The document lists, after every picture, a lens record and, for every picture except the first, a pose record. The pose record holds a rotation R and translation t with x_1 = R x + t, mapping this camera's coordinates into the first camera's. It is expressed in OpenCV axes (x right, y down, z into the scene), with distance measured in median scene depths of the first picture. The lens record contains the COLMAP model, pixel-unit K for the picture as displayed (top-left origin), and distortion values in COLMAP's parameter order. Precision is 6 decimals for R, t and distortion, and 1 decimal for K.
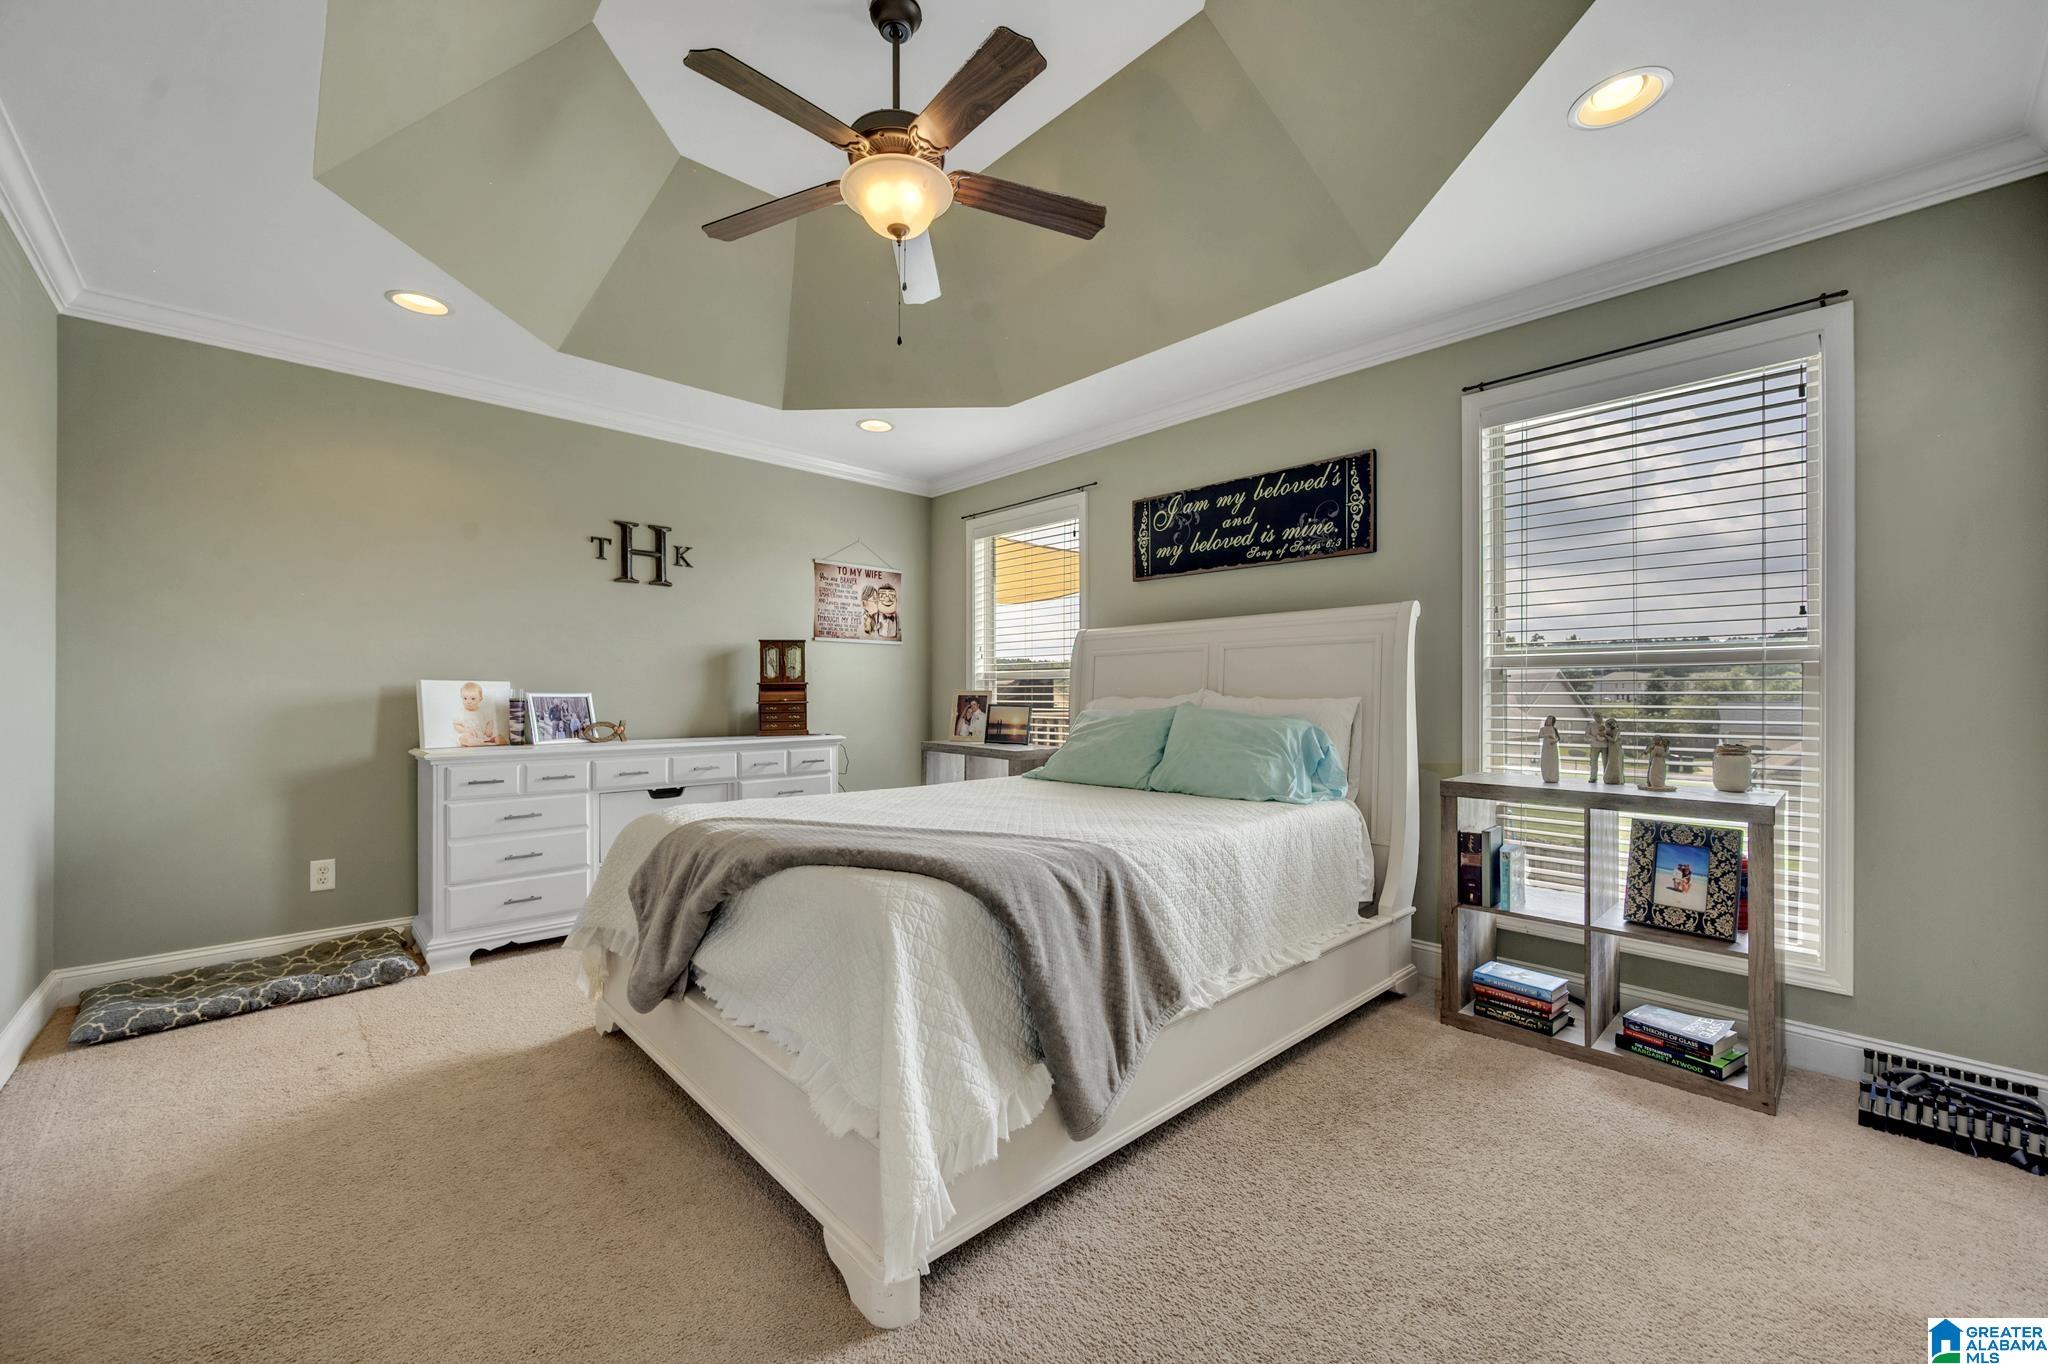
lens RADIAL K [[804.3, 0, 1027.6], [0, 804.3, 688.3], [0, 0, 1]] dist [0.000227, 0.000514]
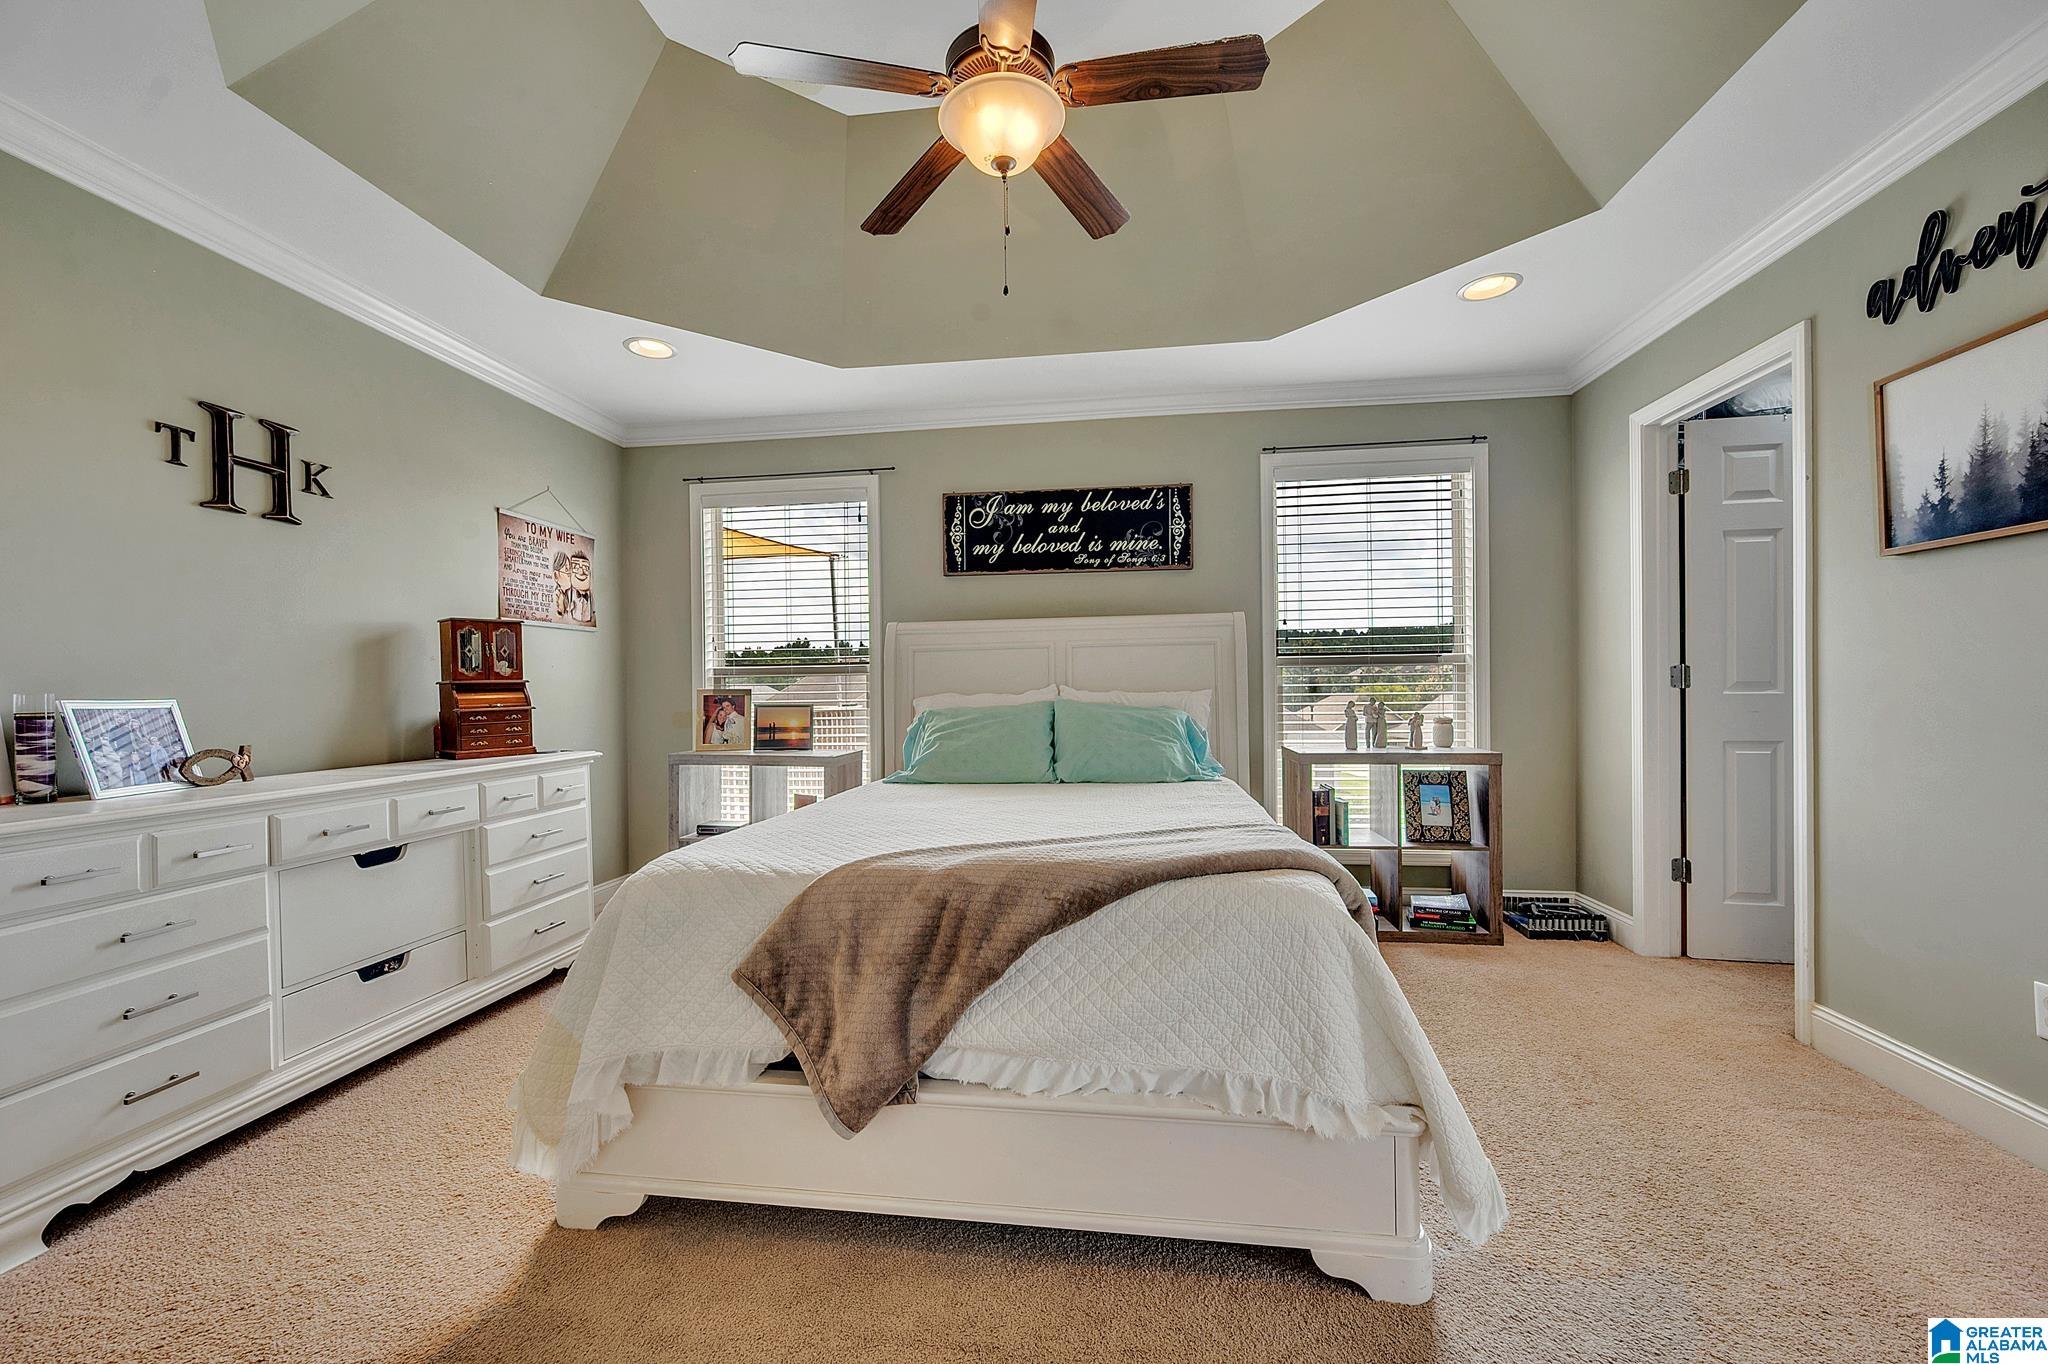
lens RADIAL K [[804.3, 0, 1024.9], [0, 804.3, 687.7], [0, 0, 1]] dist [0.000227, 0.000514]
pose [[0.777249, -0.009837, 0.629116, -0.439815], [0.009105, 0.999949, 0.004387, 0.000243], [-0.629127, 0.002318, 0.777299, 0.188247]]
